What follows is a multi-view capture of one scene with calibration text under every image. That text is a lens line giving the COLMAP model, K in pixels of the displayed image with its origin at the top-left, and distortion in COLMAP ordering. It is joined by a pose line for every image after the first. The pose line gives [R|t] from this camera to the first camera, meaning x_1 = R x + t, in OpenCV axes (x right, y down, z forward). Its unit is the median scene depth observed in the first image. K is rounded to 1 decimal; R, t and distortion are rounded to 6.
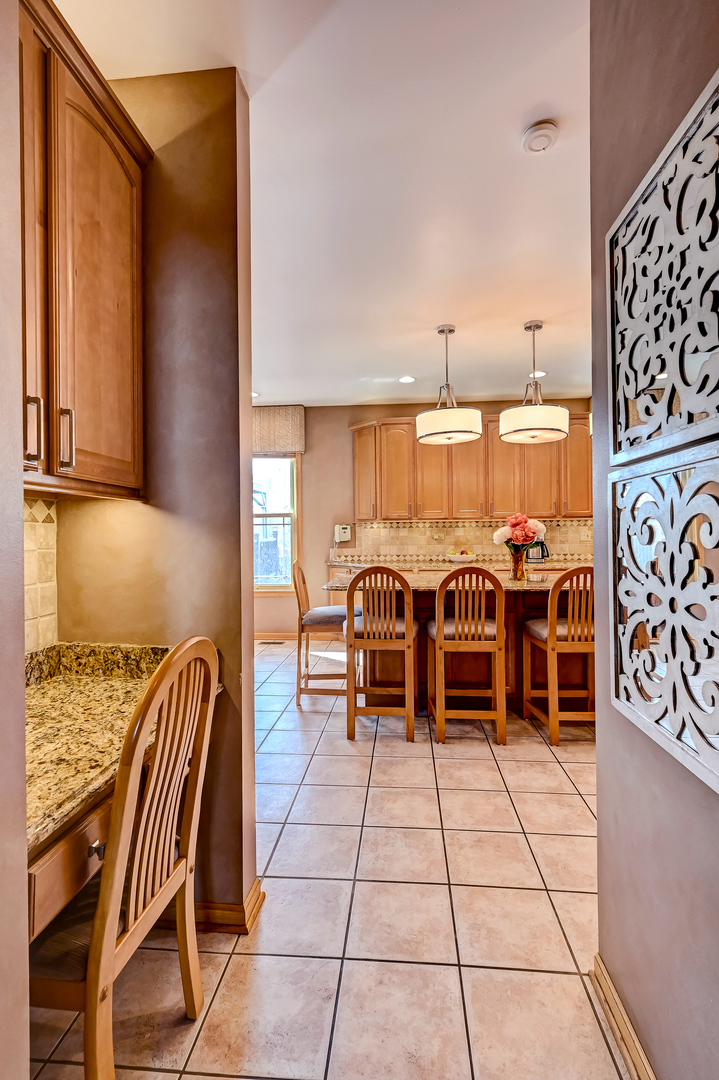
lens RADIAL K [[497.3, 0, 361.6], [0, 497.3, 538.1], [0, 0, 1]] dist [-0.010440, -0.000219]
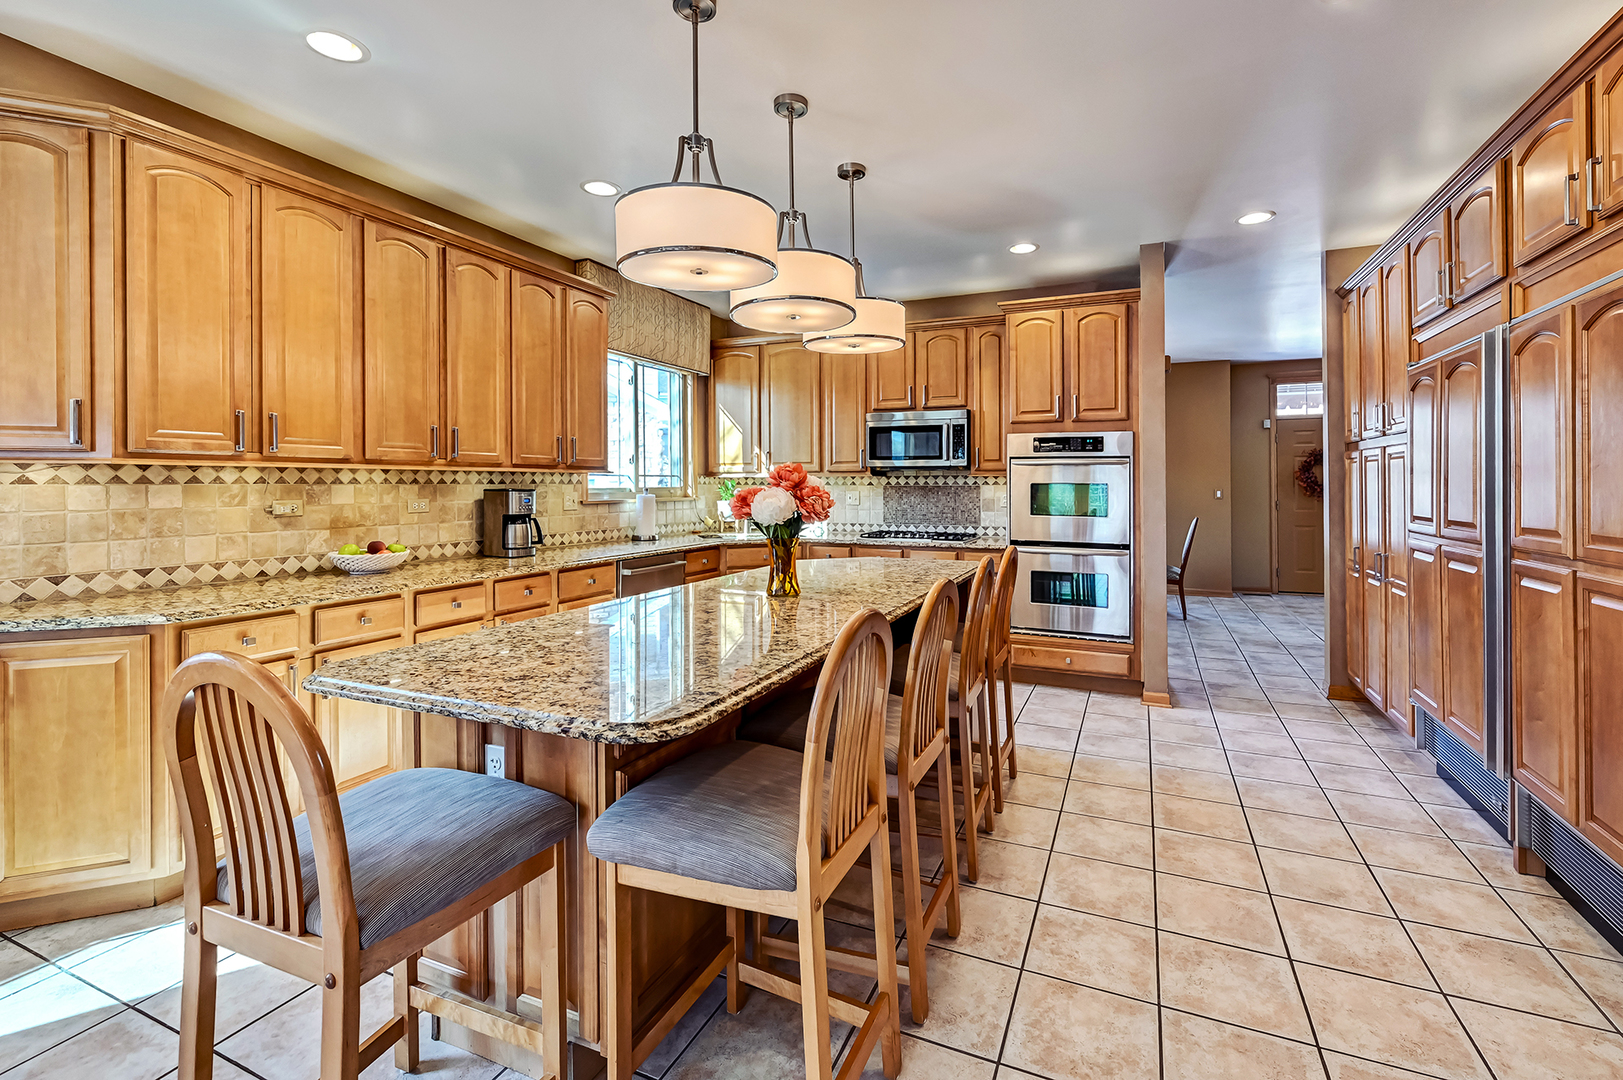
lens RADIAL K [[703.3, 0, 835.6], [0, 703.3, 485.3], [0, 0, 1]] dist [-0.006647, -0.001285]
pose [[0.309818, 0.007820, 0.950764, -0.212648], [0.005530, 0.999934, -0.010026, -0.012513], [-0.950780, 0.008364, 0.309754, 0.452874]]
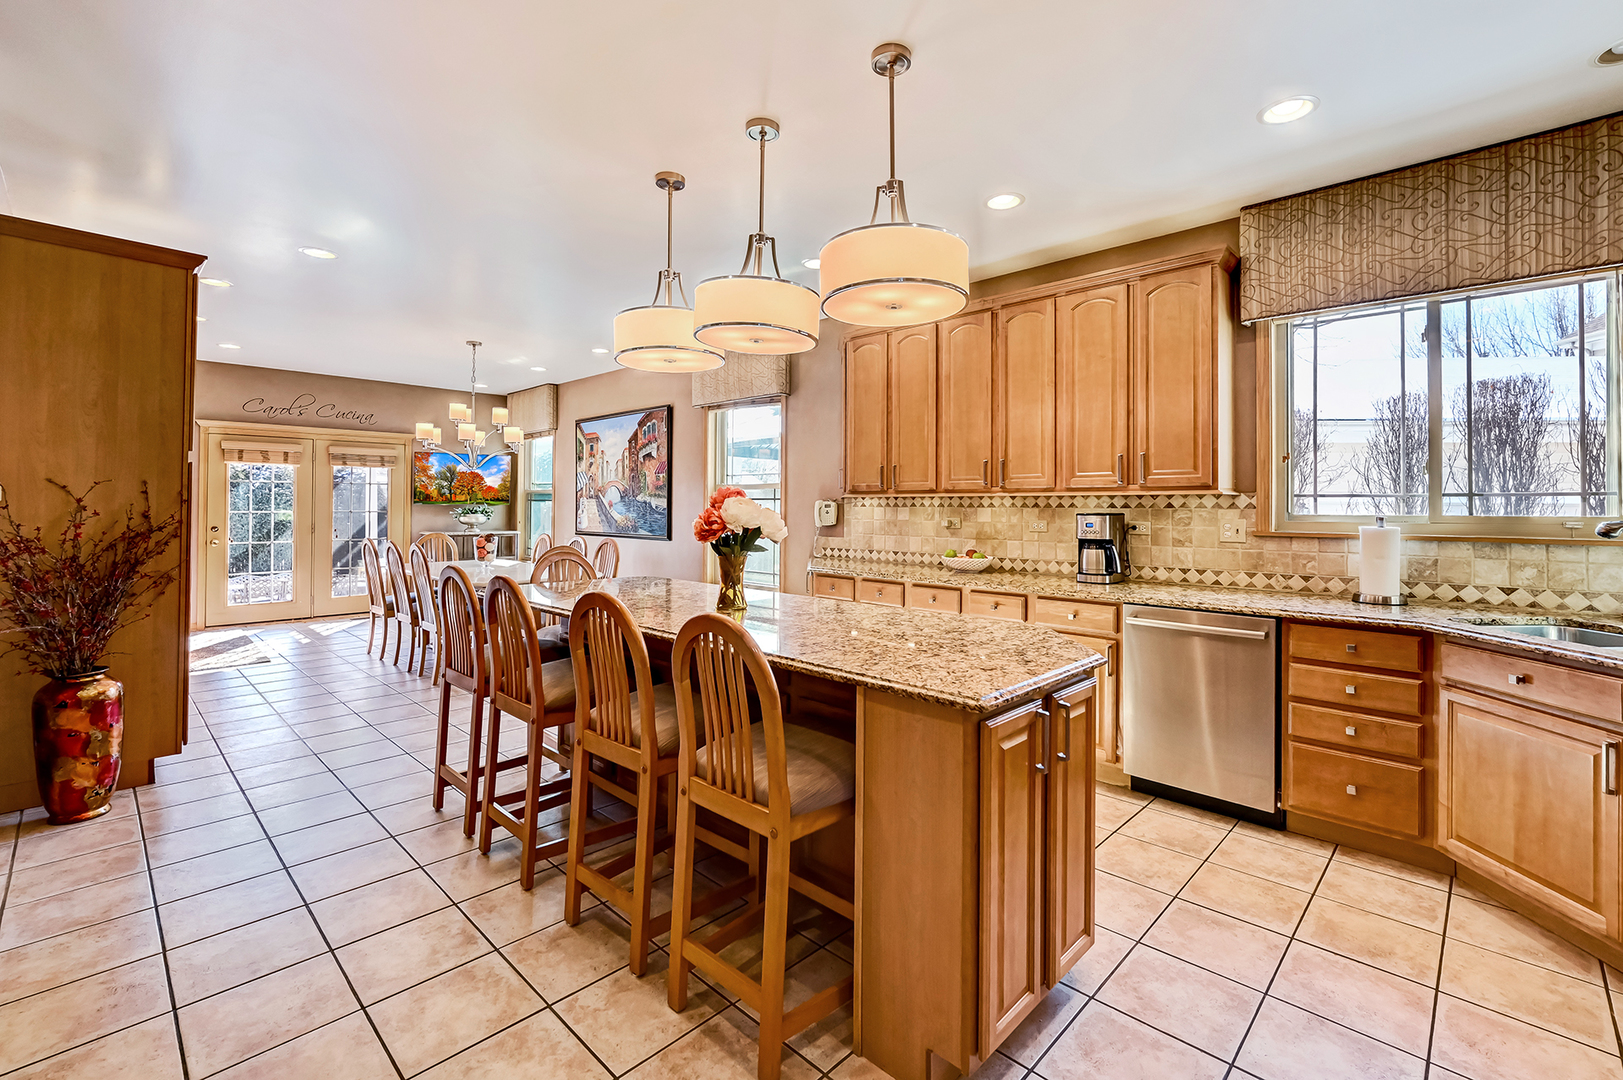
lens RADIAL K [[701.8, 0, 834.1], [0, 701.8, 505.6], [0, 0, 1]] dist [-0.004486, 0.001894]
pose [[0.789691, 0.012776, -0.613372, 0.539270], [-0.019214, 0.999808, -0.003912, -0.017063], [0.613204, 0.014875, 0.789785, 0.287504]]
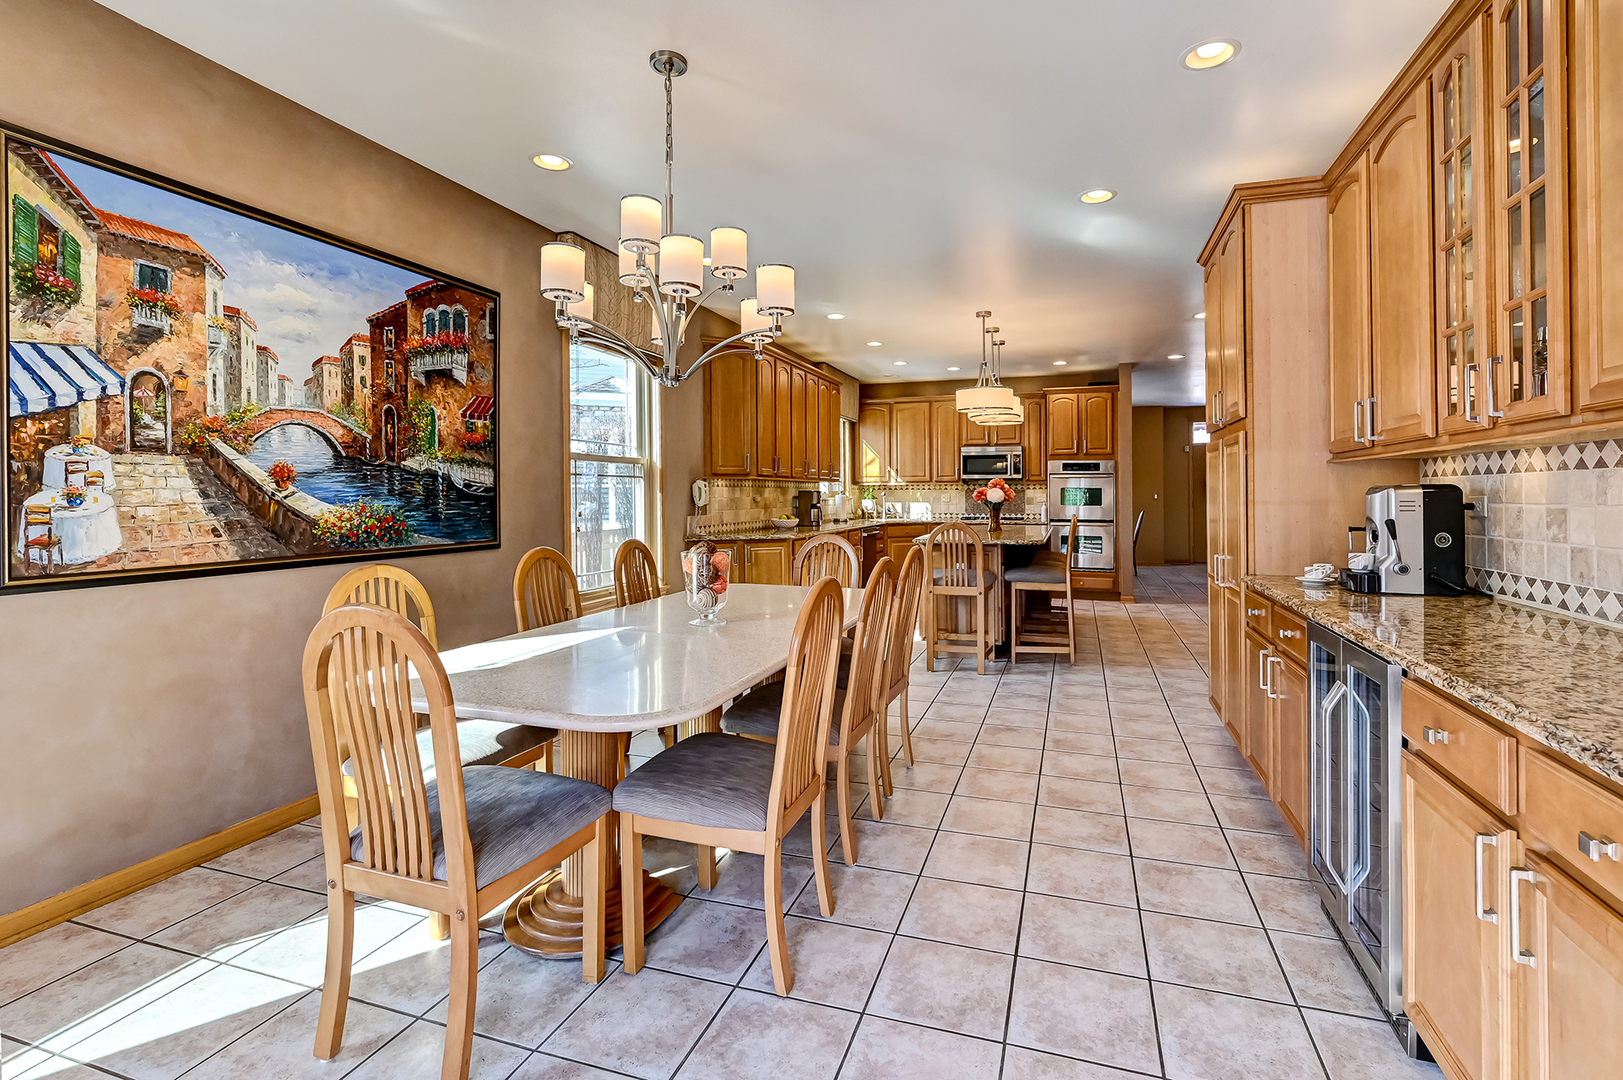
lens RADIAL K [[747.4, 0, 855.5], [0, 747.4, 497.8], [0, 0, 1]] dist [-0.010440, -0.000219]
pose [[0.196491, 0.003324, 0.980500, -0.997219], [0.007441, 0.999960, -0.004881, 0.003050], [-0.980477, 0.008255, 0.196458, 0.604444]]
